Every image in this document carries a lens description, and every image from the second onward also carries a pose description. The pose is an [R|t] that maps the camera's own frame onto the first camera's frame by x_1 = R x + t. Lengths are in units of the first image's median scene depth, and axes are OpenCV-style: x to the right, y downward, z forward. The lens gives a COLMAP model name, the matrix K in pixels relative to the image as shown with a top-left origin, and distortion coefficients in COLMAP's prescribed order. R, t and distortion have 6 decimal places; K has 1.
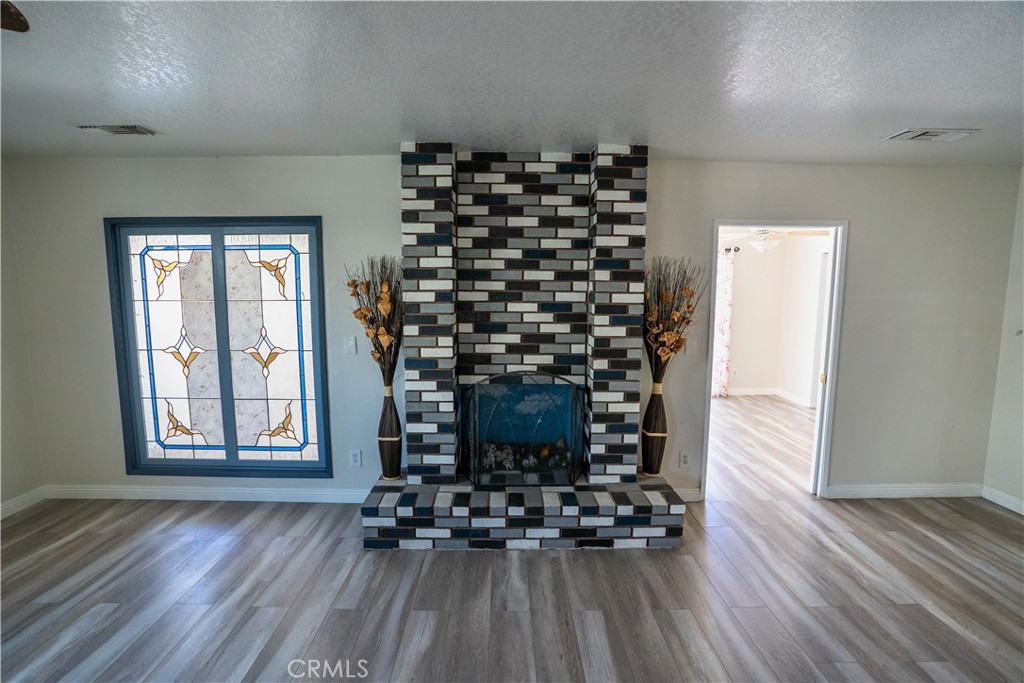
lens RADIAL K [[504.4, 0, 514.8], [0, 504.4, 346.1], [0, 0, 1]] dist [-0.082300, 0.038378]
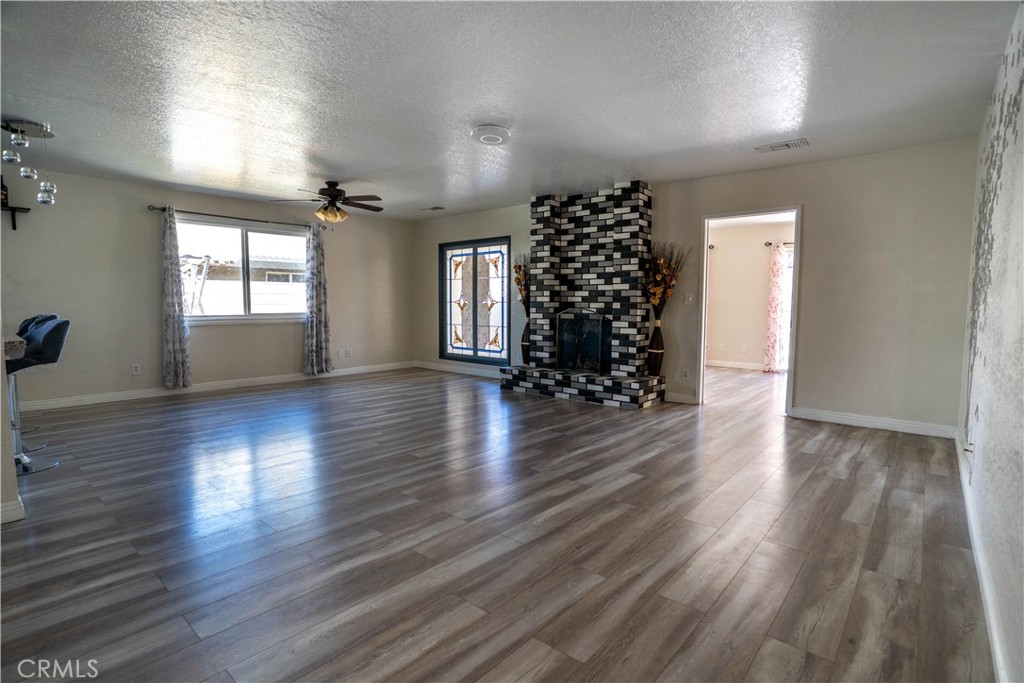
lens RADIAL K [[504.4, 0, 514.8], [0, 504.4, 346.1], [0, 0, 1]] dist [-0.082300, 0.038378]
pose [[0.748774, 0.055104, -0.660531, 1.055763], [-0.081038, 0.996673, -0.008718, 0.218199], [0.657853, 0.060056, 0.750748, -0.542227]]
